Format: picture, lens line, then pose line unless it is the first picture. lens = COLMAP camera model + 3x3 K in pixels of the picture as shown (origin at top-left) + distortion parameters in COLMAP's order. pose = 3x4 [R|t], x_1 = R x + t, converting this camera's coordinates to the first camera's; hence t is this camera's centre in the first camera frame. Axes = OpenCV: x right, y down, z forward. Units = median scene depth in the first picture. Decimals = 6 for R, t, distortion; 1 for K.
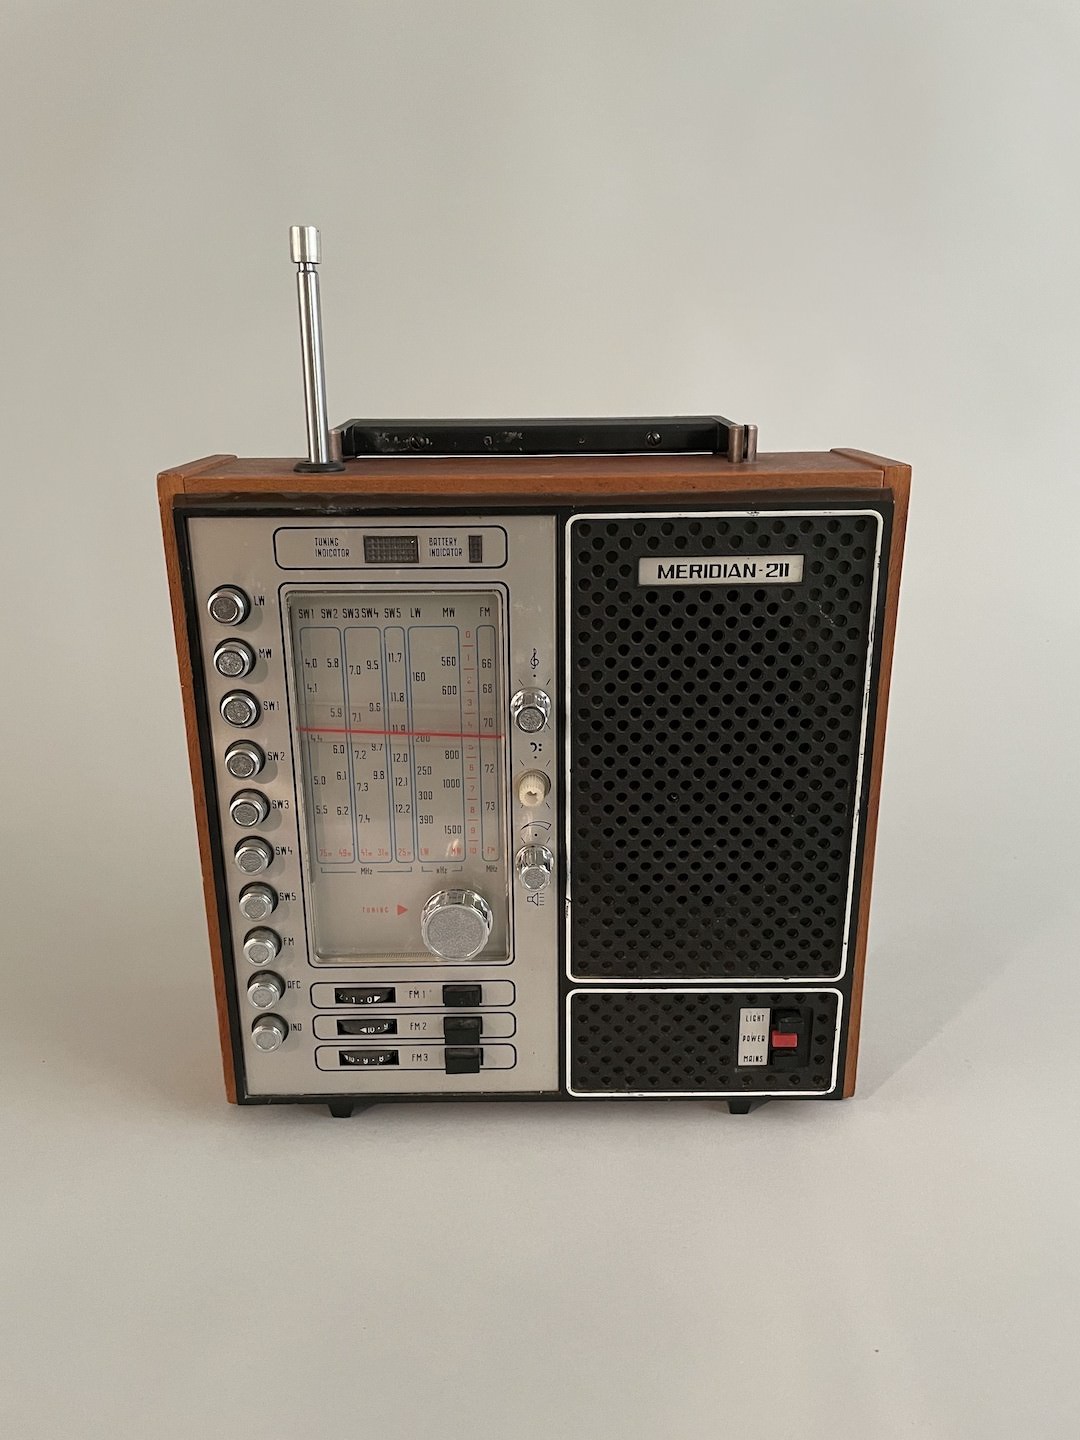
lens RADIAL K [[1095.7, 0, 540.0], [0, 1095.7, 720.0], [0, 0, 1]] dist [-0.000497, 0.002022]
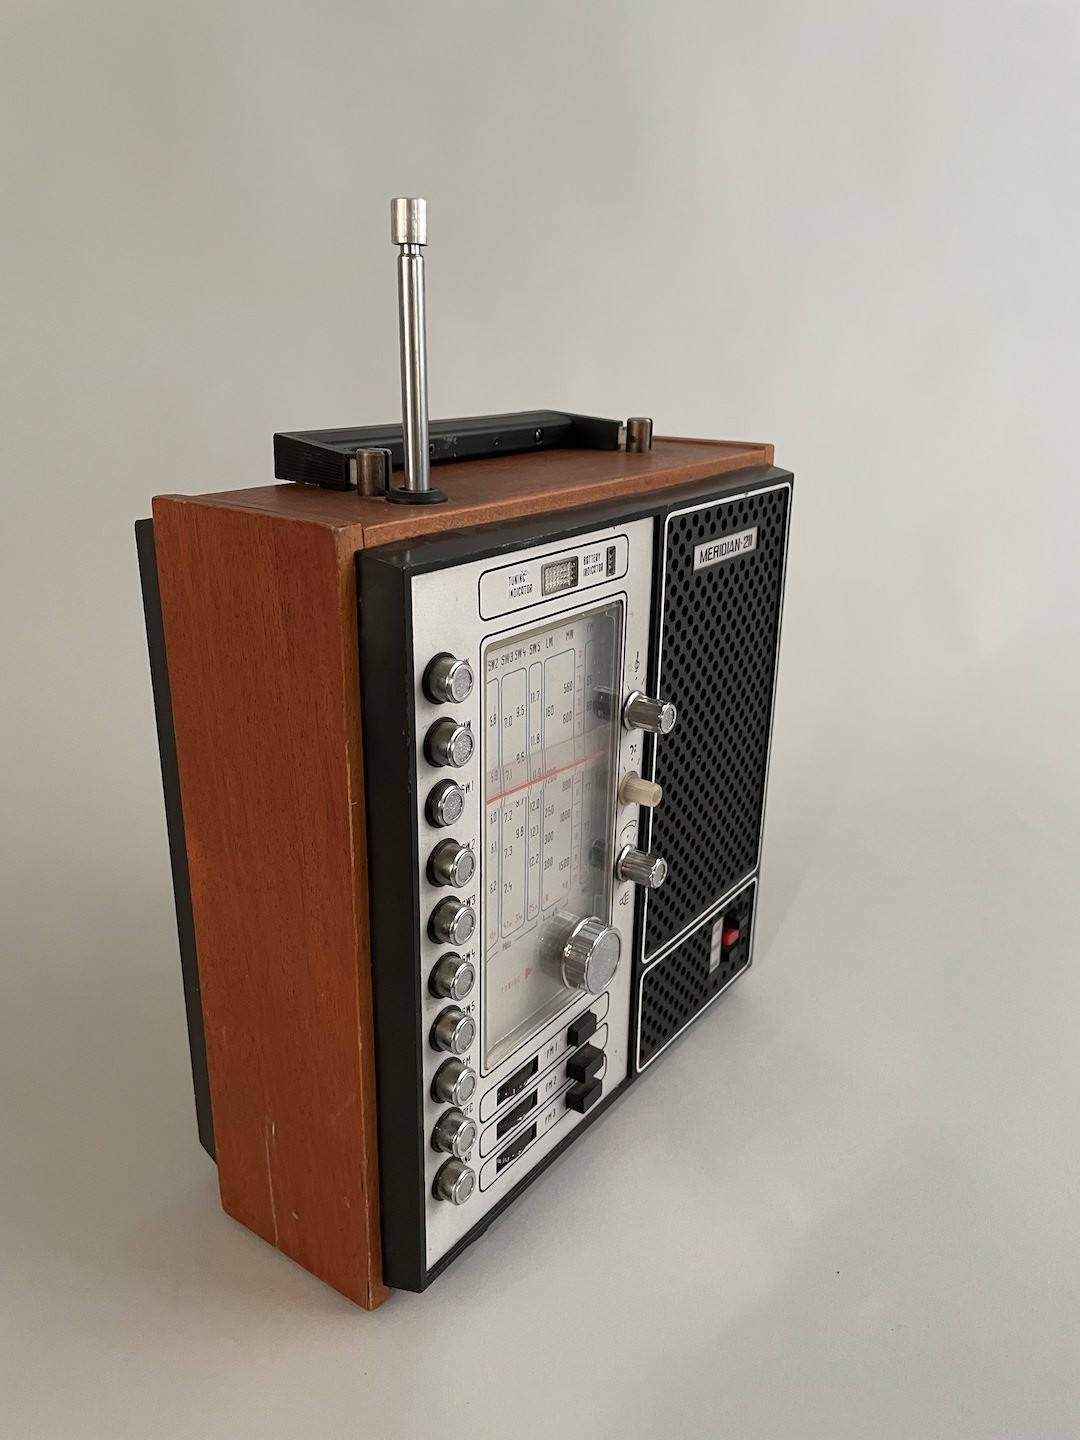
lens RADIAL K [[1095.7, 0, 540.0], [0, 1095.7, 720.0], [0, 0, 1]] dist [-0.000497, 0.002022]
pose [[0.590530, -0.258812, 0.764389, -0.854881], [0.239500, 0.960712, 0.140258, -0.170451], [-0.770658, 0.100245, 0.629315, 0.452332]]
